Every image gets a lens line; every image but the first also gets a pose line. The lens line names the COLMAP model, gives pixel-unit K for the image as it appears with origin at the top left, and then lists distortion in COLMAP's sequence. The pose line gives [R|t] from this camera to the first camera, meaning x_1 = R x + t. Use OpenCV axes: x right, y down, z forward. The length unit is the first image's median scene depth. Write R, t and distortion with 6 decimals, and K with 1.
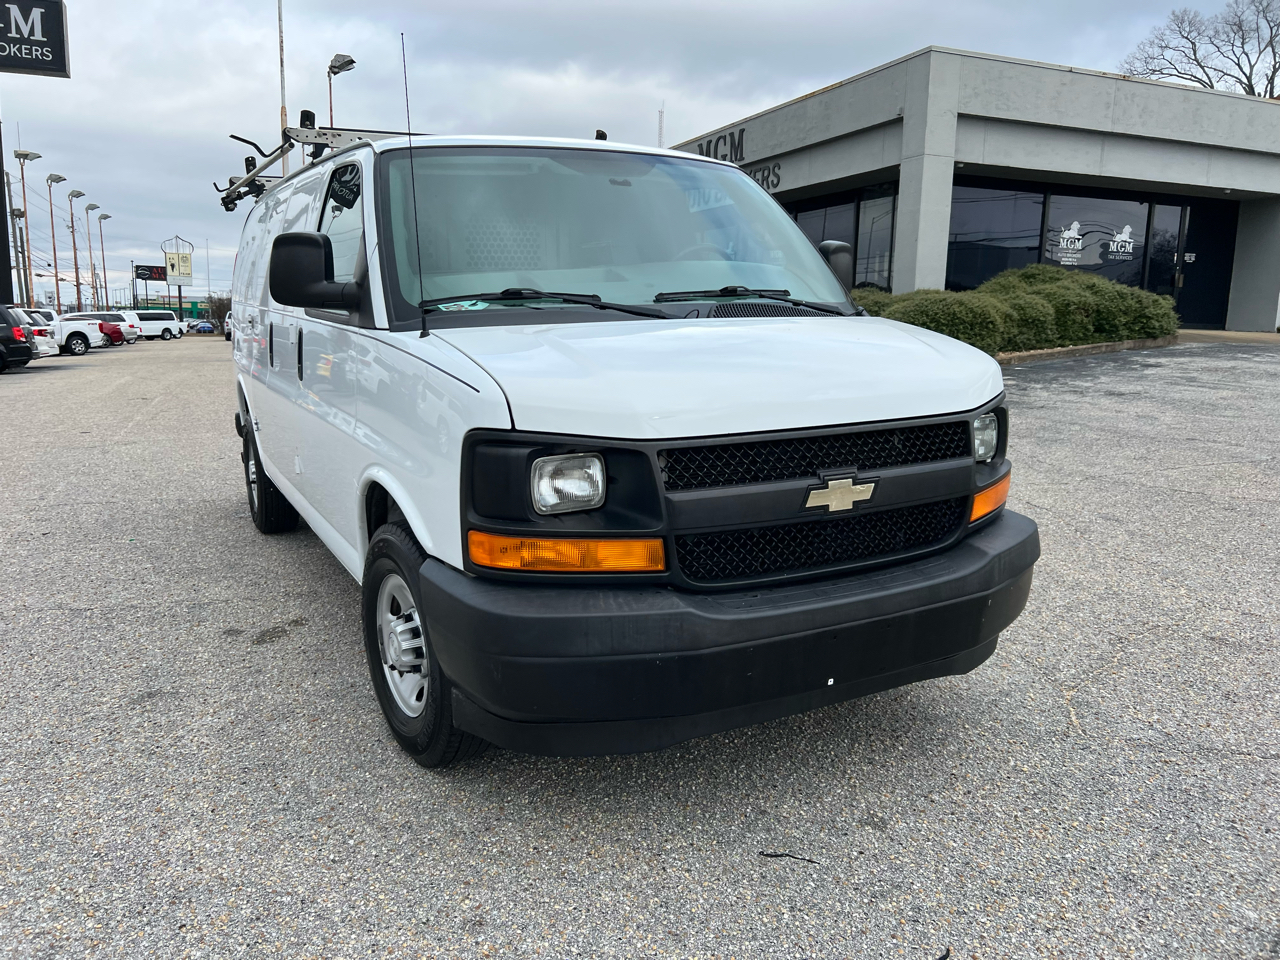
lens RADIAL K [[958.4, 0, 620.8], [0, 958.4, 475.8], [0, 0, 1]] dist [0.053751, -0.057691]
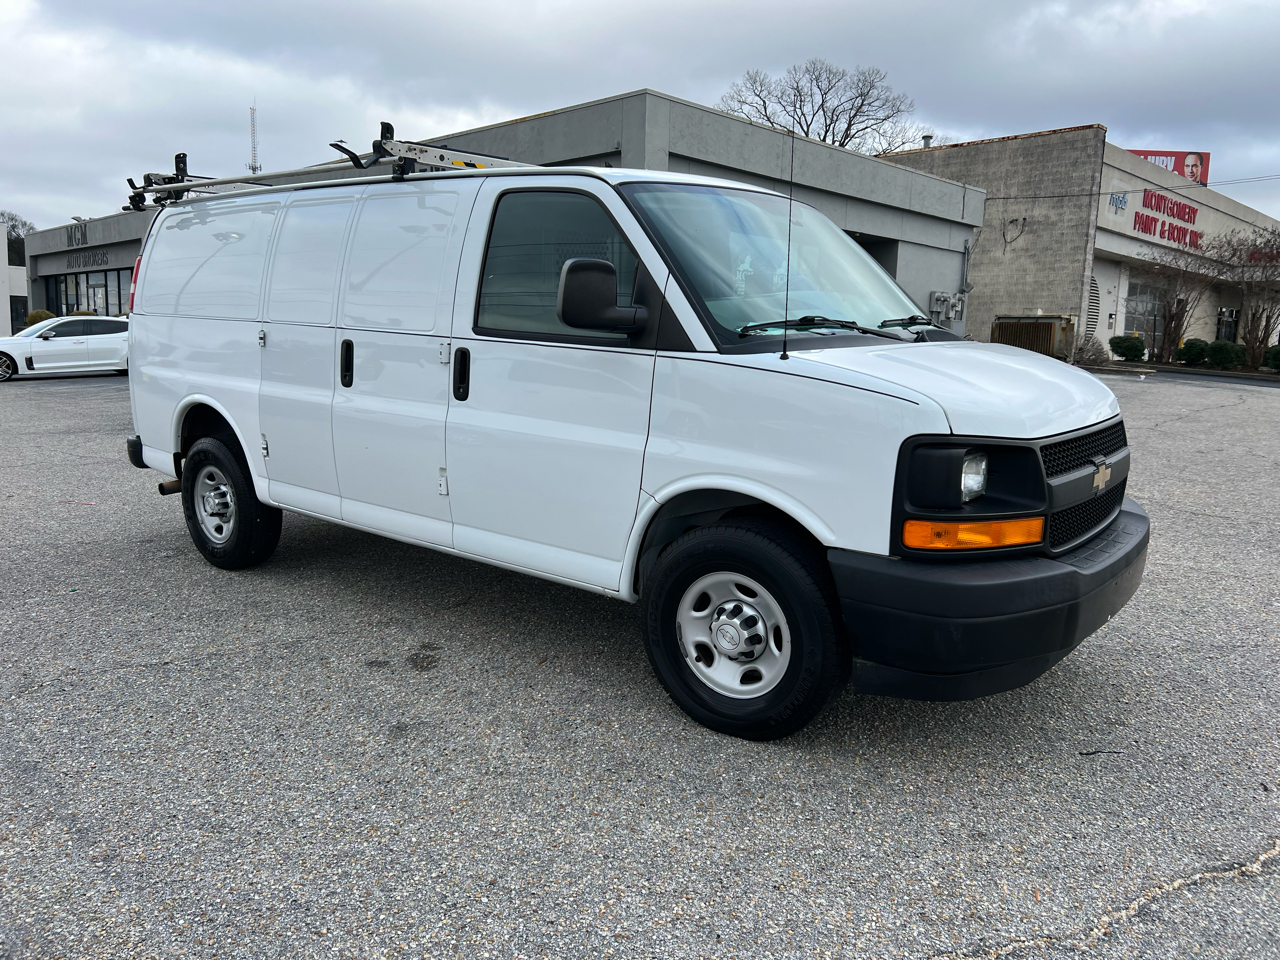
lens RADIAL K [[958.4, 0, 639.0], [0, 958.4, 484.7], [0, 0, 1]] dist [0.053751, -0.057691]
pose [[0.917110, -0.051469, 0.395297, -0.572210], [0.053675, 0.998543, 0.005485, -0.007442], [-0.395003, 0.016187, 0.918537, 0.018421]]
